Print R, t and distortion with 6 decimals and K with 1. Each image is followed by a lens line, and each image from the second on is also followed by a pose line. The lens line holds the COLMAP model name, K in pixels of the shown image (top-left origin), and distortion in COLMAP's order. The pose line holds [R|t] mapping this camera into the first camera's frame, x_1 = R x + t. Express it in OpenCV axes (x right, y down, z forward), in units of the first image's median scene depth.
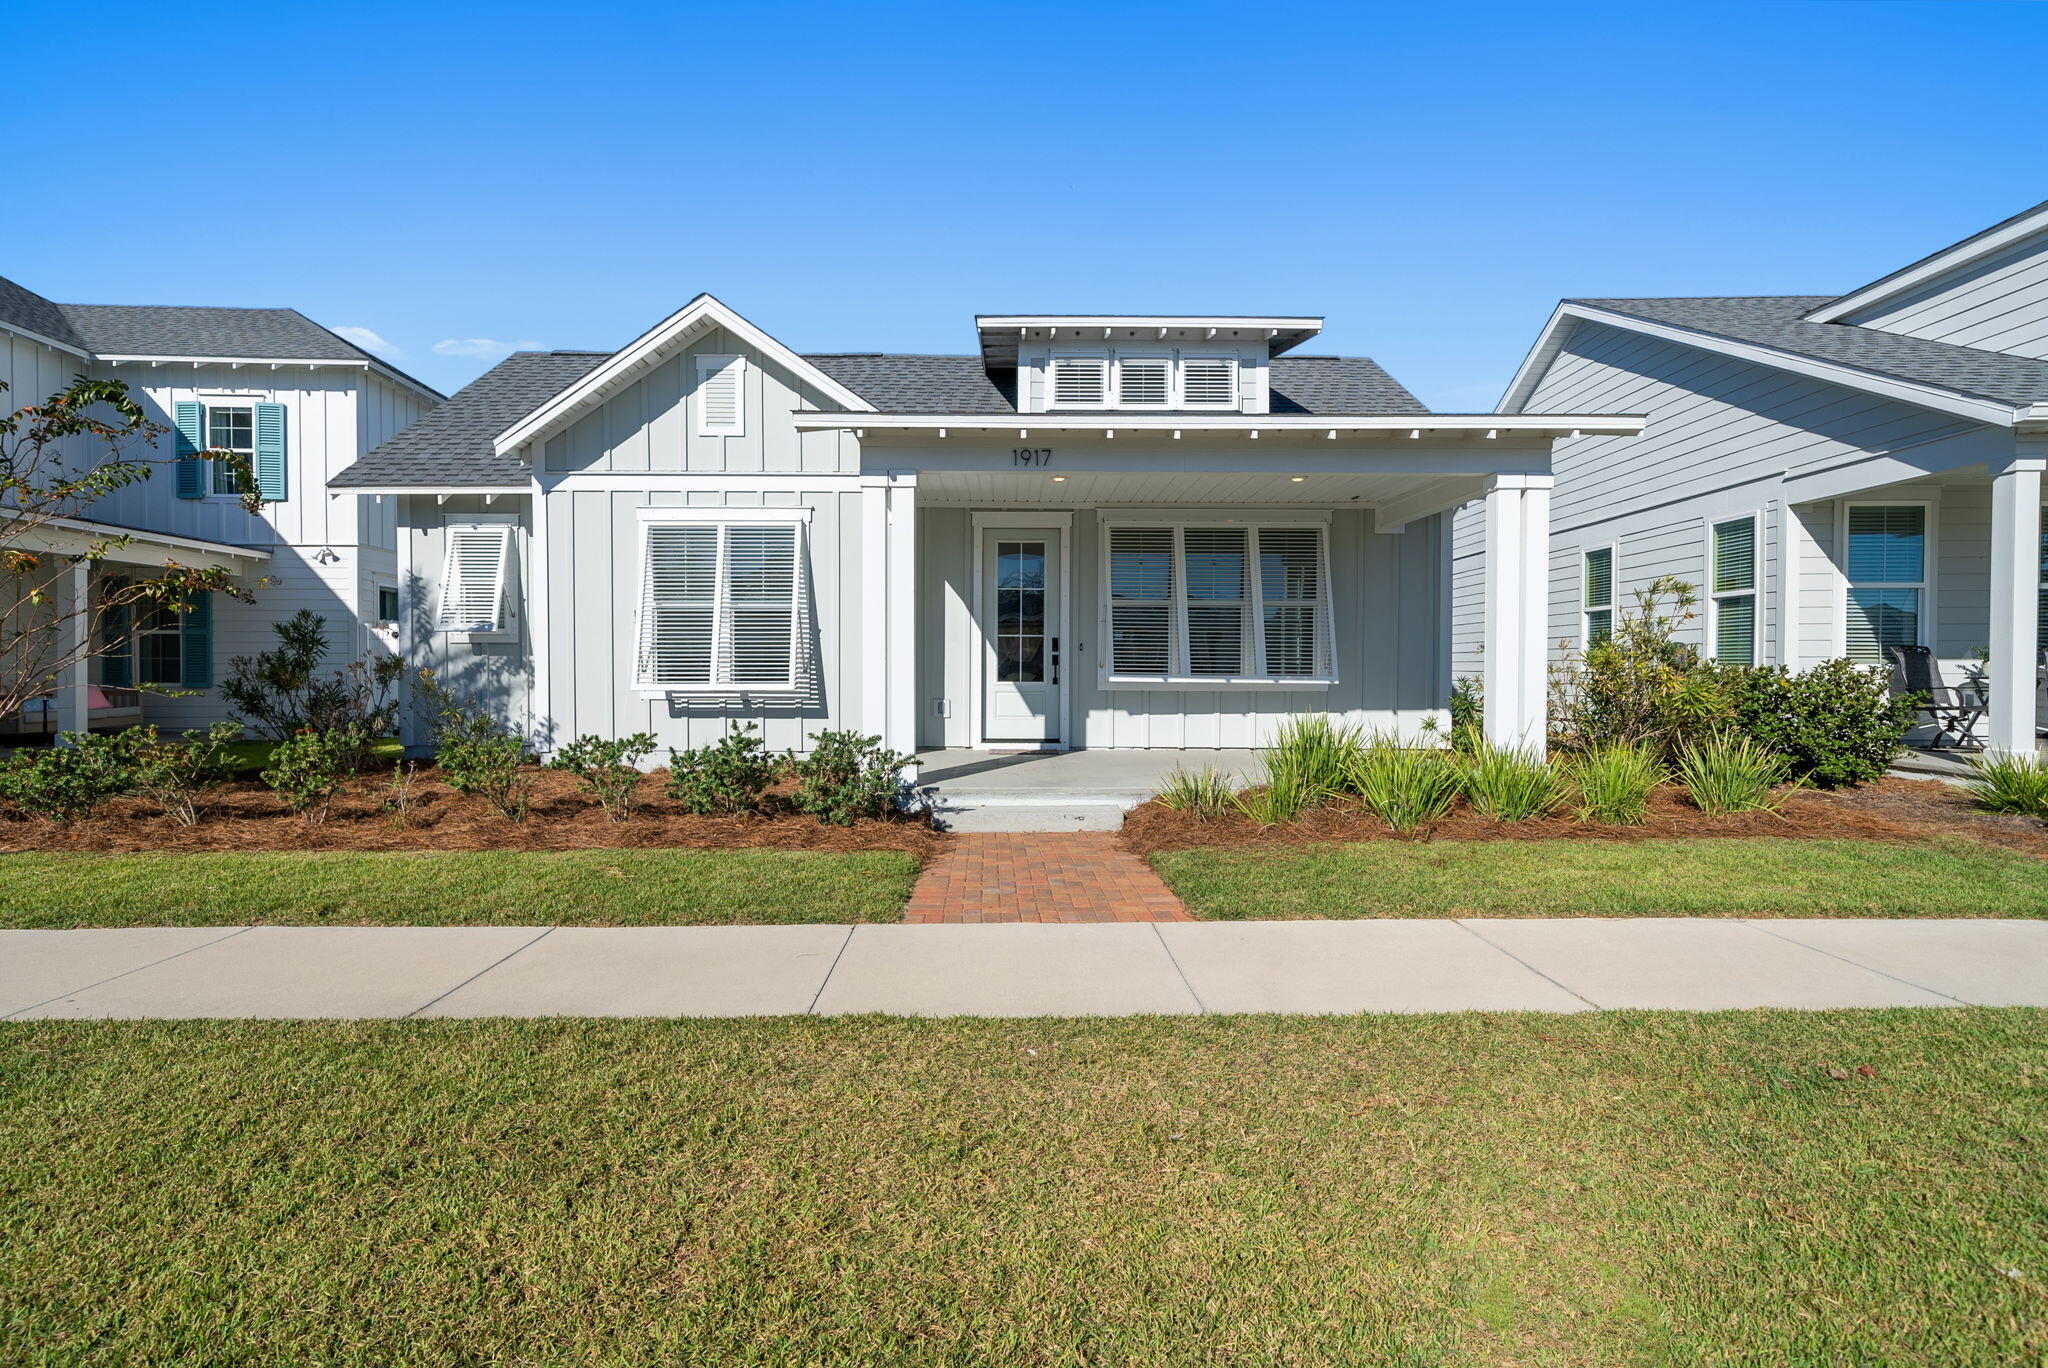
lens RADIAL K [[835.0, 0, 1024.0], [0, 835.0, 684.0], [0, 0, 1]] dist [-0.000793, 0.000029]
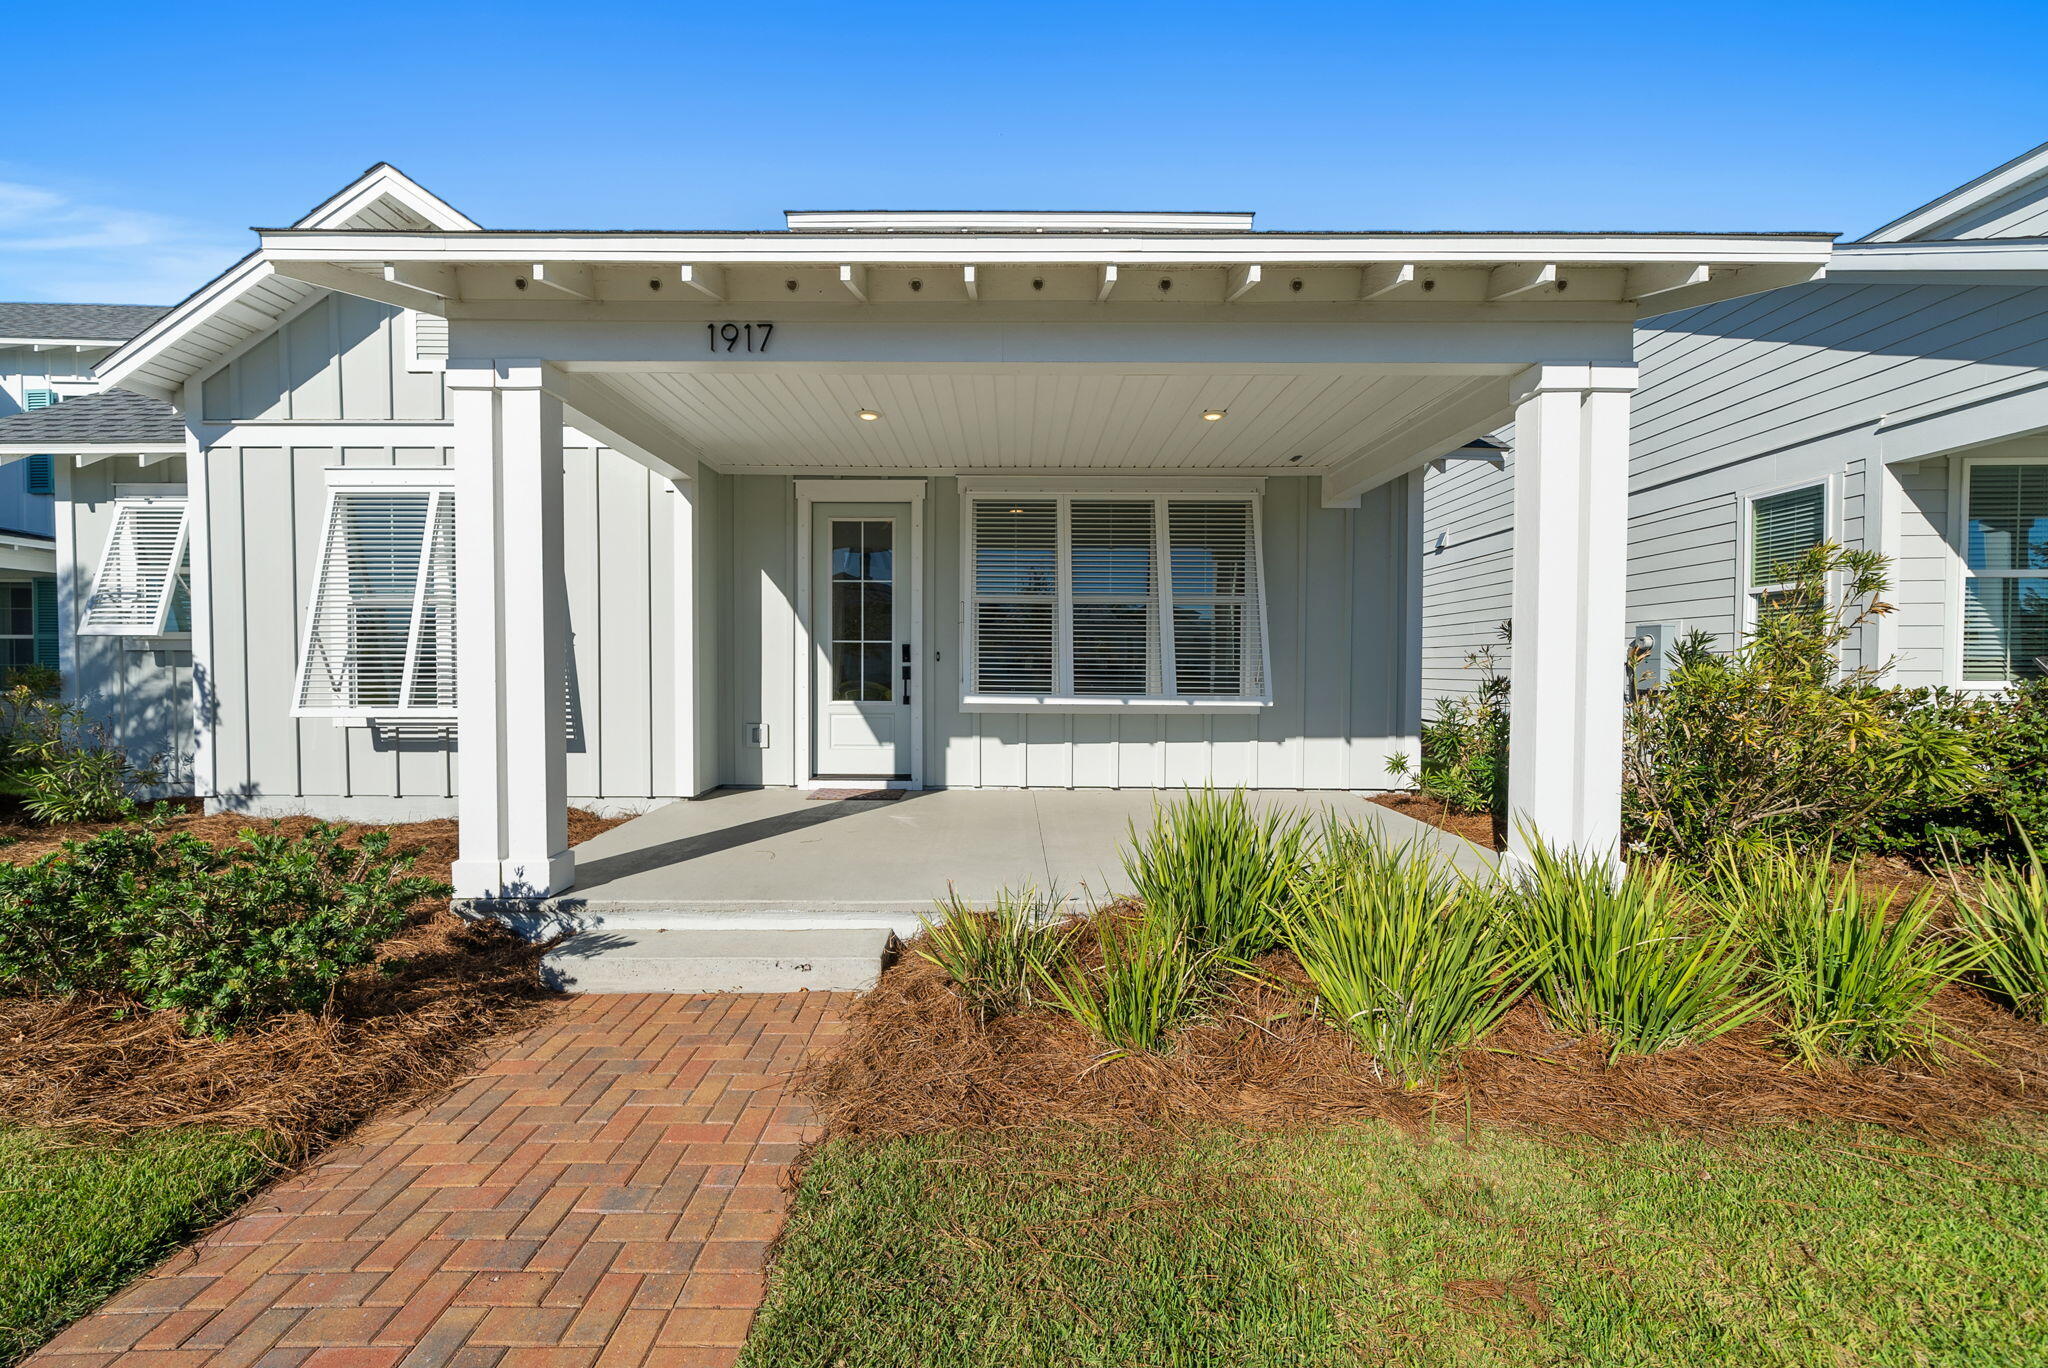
lens RADIAL K [[702.7, 0, 1010.7], [0, 702.7, 679.6], [0, 0, 1]] dist [-0.001552, -0.000256]
pose [[0.999970, 0.000769, -0.007723, 0.142602], [-0.000785, 0.999998, -0.002059, -0.021832], [0.007722, 0.002065, 0.999968, 0.359096]]
